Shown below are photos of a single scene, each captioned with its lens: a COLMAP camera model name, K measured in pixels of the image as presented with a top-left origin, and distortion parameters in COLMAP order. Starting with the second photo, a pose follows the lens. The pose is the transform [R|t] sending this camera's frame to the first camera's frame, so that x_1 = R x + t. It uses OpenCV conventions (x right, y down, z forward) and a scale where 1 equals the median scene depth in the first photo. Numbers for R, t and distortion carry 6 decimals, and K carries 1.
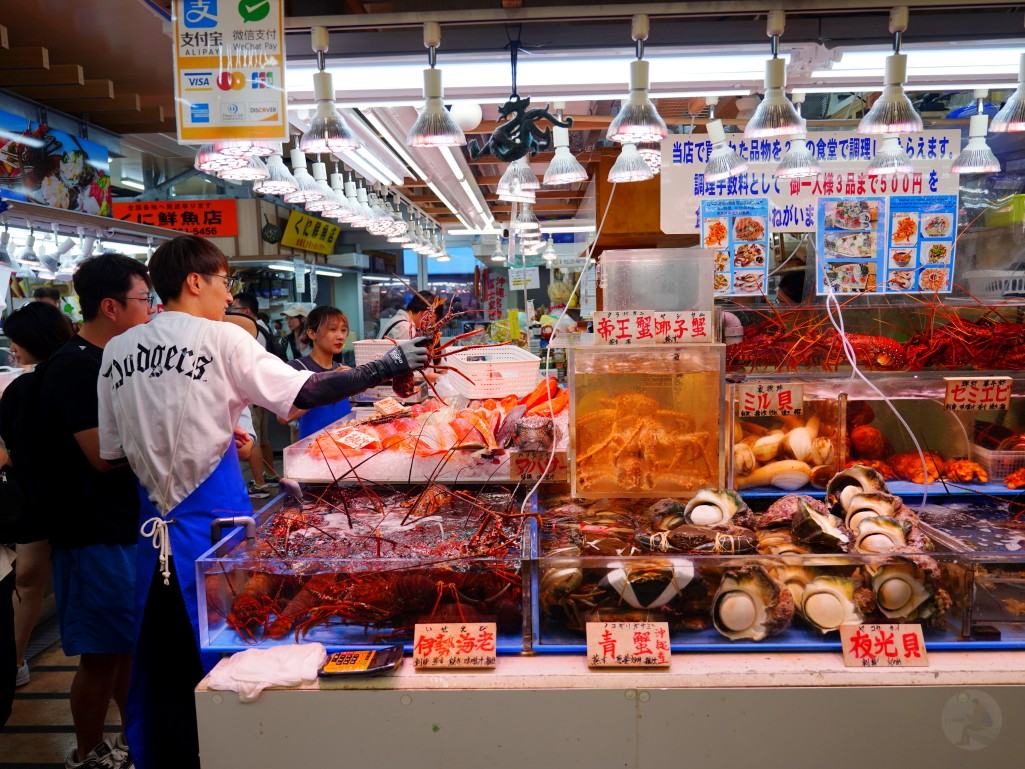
lens RADIAL K [[780.7, 0, 512.1], [0, 780.7, 388.0], [0, 0, 1]] dist [0.001011, -0.000346]
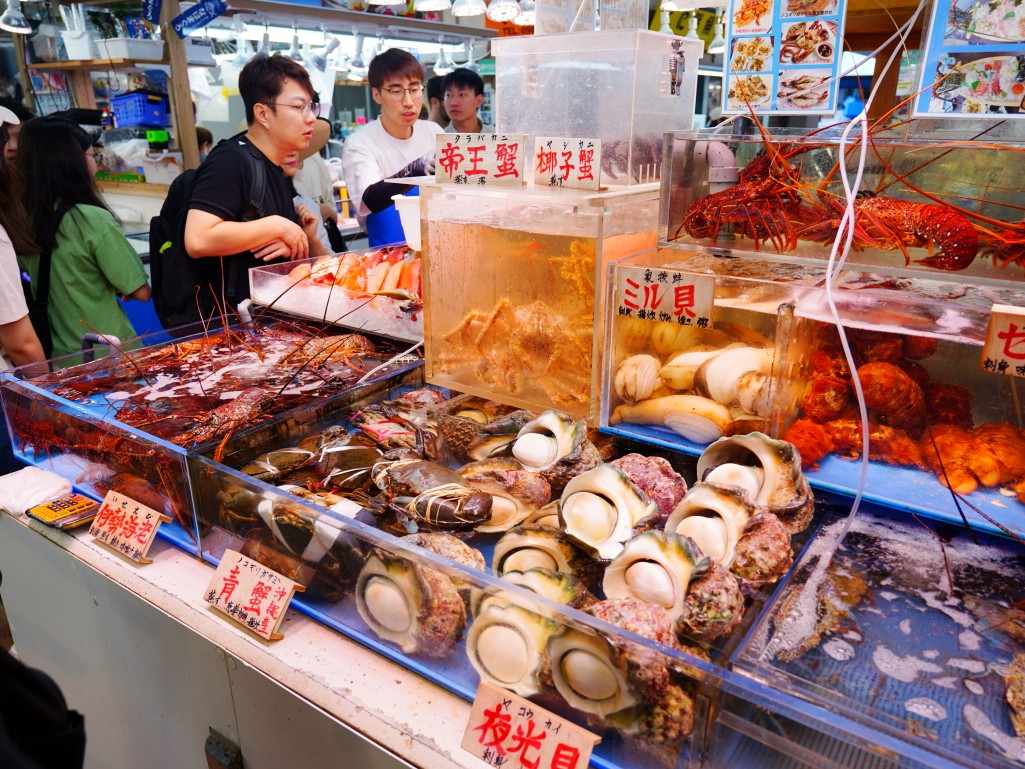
lens RADIAL K [[741.6, 0, 512.7], [0, 741.6, 380.8], [0, 0, 1]] dist [-0.025227, 0.017438]
pose [[0.842962, 0.204389, -0.497635, 0.529949], [-0.077052, 0.961351, 0.264325, -0.064355], [0.532427, -0.184472, 0.826131, 0.446592]]
